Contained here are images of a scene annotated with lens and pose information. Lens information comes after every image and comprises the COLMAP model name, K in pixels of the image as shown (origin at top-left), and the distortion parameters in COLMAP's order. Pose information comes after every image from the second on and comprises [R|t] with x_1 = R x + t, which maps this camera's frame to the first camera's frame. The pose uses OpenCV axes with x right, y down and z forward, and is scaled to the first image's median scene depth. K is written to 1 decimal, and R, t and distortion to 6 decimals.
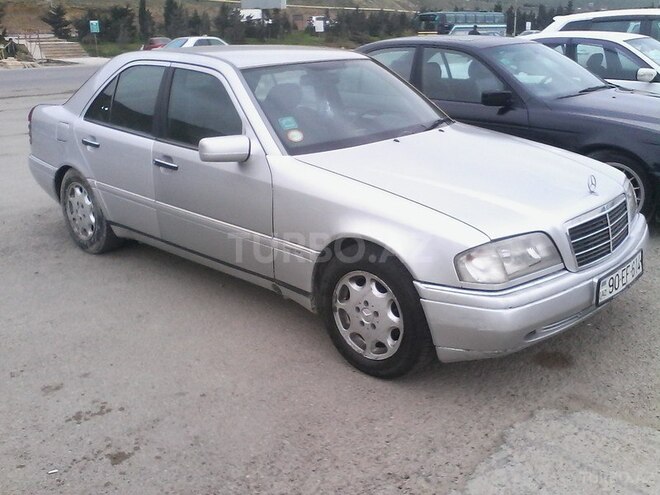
lens RADIAL K [[652.0, 0, 350.8], [0, 652.0, 246.5], [0, 0, 1]] dist [-0.000127, -0.019206]
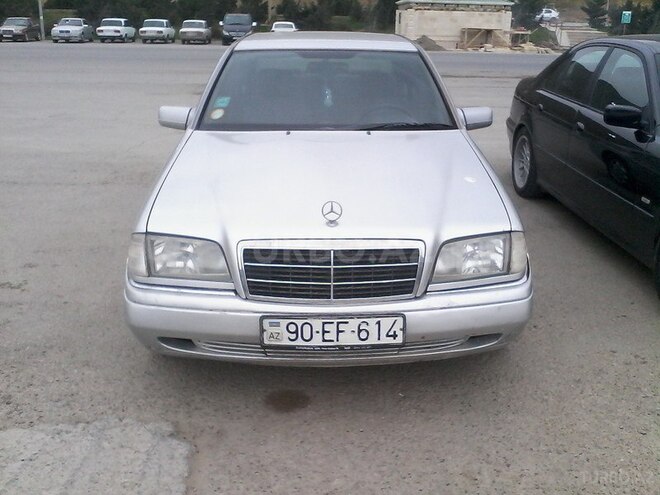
lens RADIAL K [[652.0, 0, 350.8], [0, 652.0, 246.5], [0, 0, 1]] dist [-0.000127, -0.019206]
pose [[0.707729, 0.263054, -0.655685, 0.813549], [-0.254285, 0.960742, 0.110971, -0.131712], [0.659135, 0.088193, 0.746835, 0.352387]]
